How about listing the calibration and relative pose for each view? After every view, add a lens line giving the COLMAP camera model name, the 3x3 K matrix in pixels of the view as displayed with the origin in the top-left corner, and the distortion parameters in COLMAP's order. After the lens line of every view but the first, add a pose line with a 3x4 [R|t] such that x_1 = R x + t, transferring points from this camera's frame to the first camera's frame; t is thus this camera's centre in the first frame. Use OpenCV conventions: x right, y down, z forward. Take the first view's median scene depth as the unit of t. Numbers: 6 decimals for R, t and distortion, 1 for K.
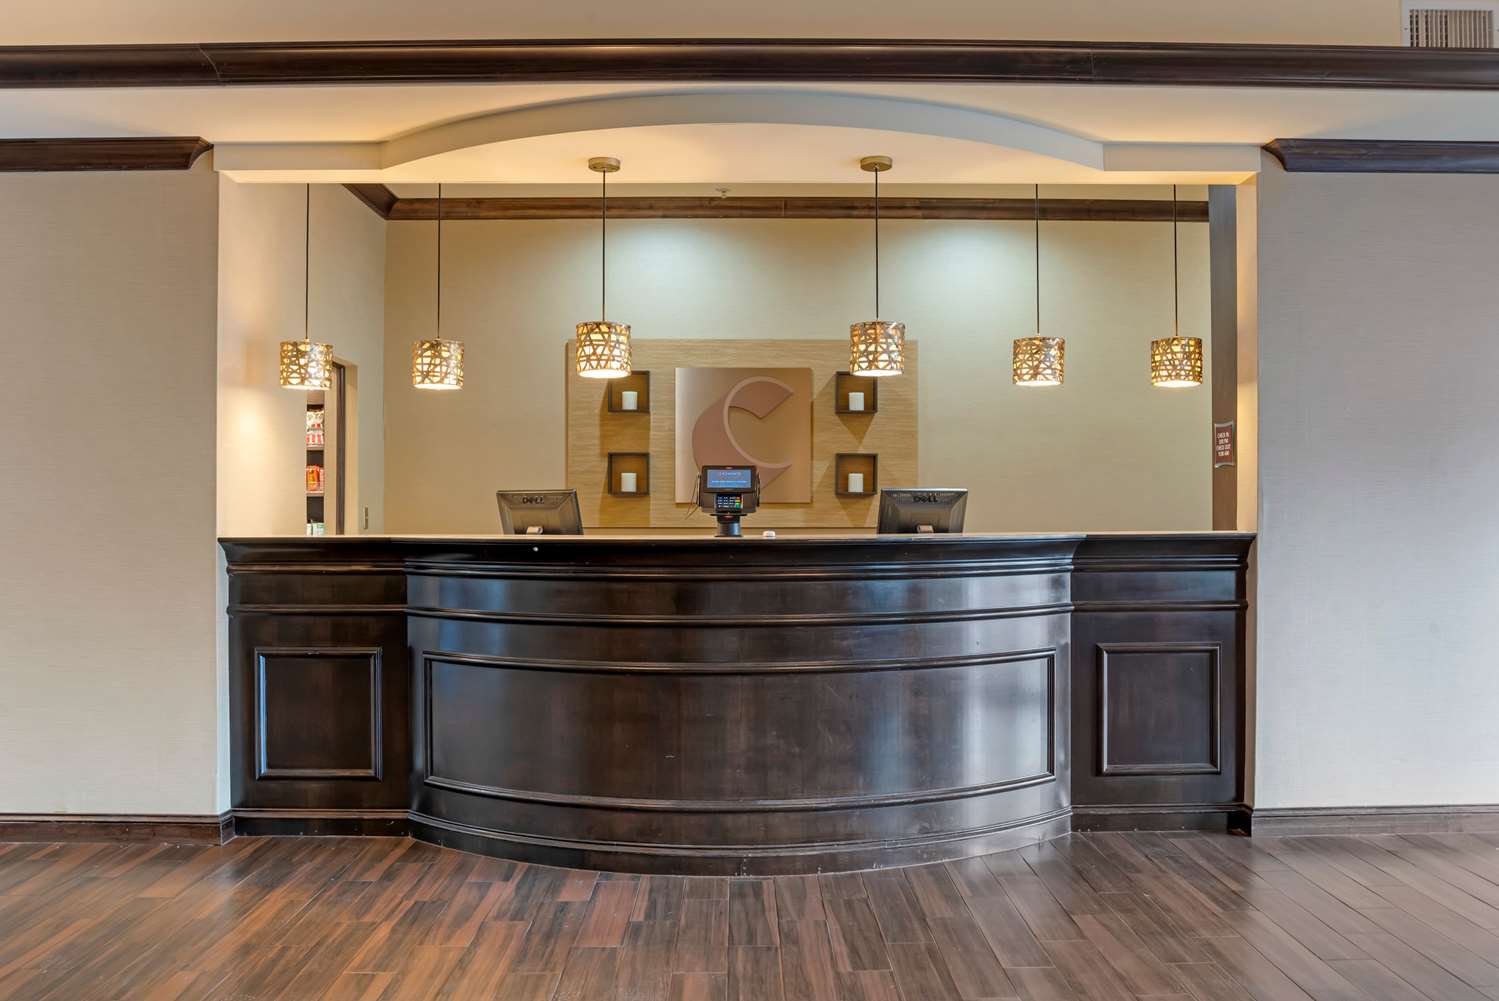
lens RADIAL K [[1187.7, 0, 748.3], [0, 1187.7, 505.6], [0, 0, 1]] dist [-0.011995, -0.001937]
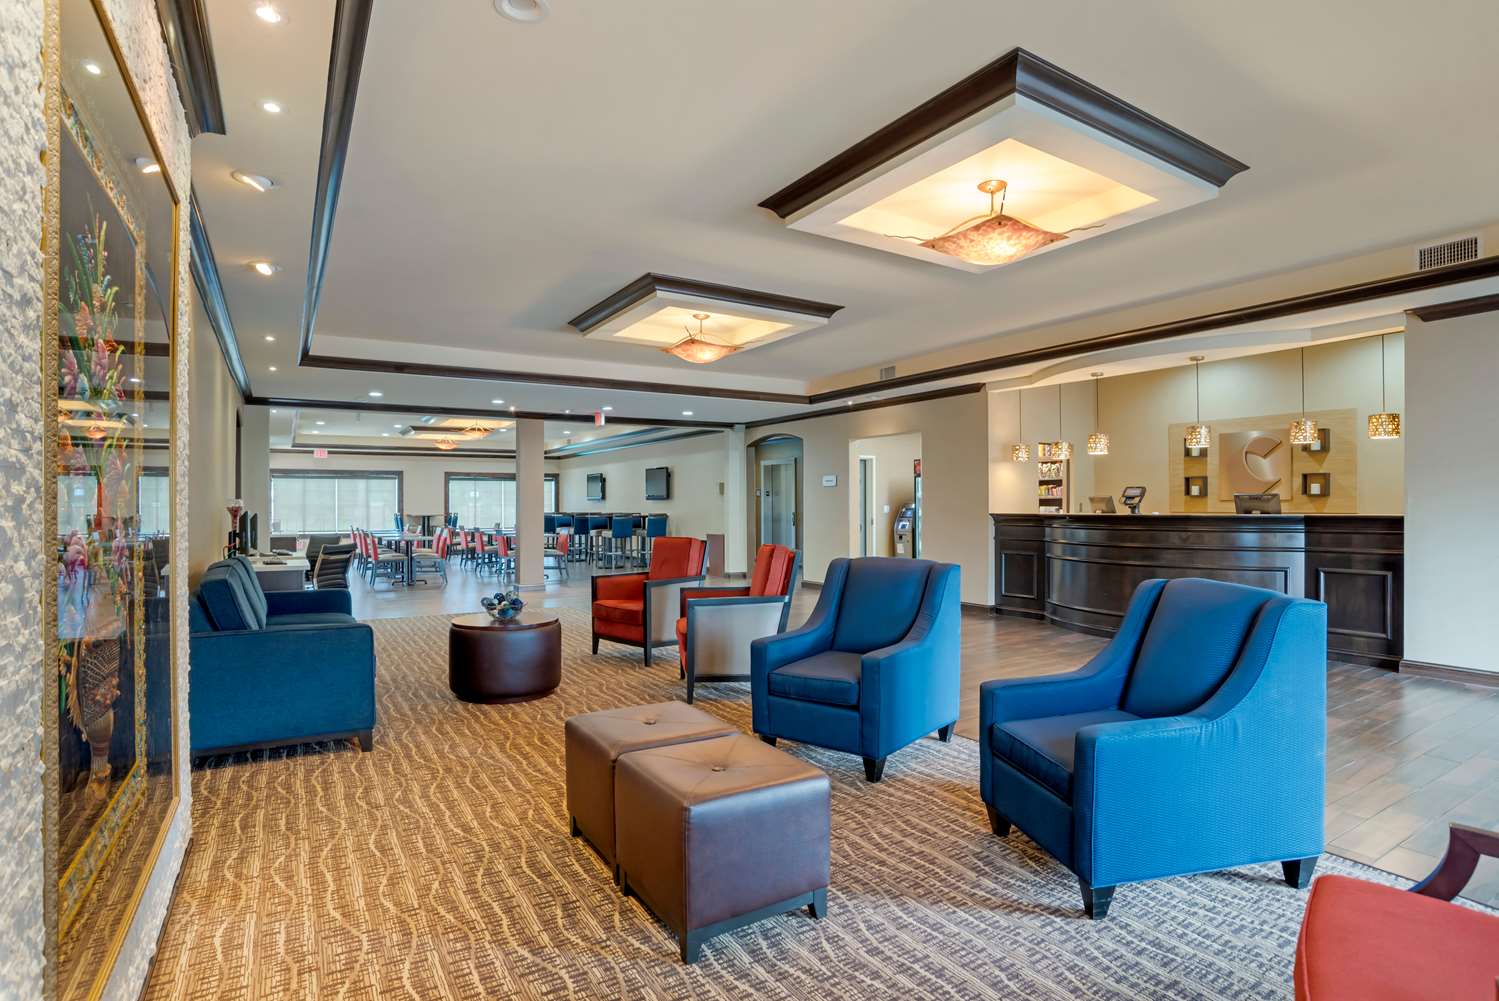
lens RADIAL K [[762.9, 0, 748.6], [0, 762.9, 505.7], [0, 0, 1]] dist [-0.028599, 0.002628]
pose [[0.507416, -0.000216, -0.861701, 0.875948], [0.004966, 0.999984, 0.002674, -0.000488], [0.861687, -0.005636, 0.507409, -0.490294]]
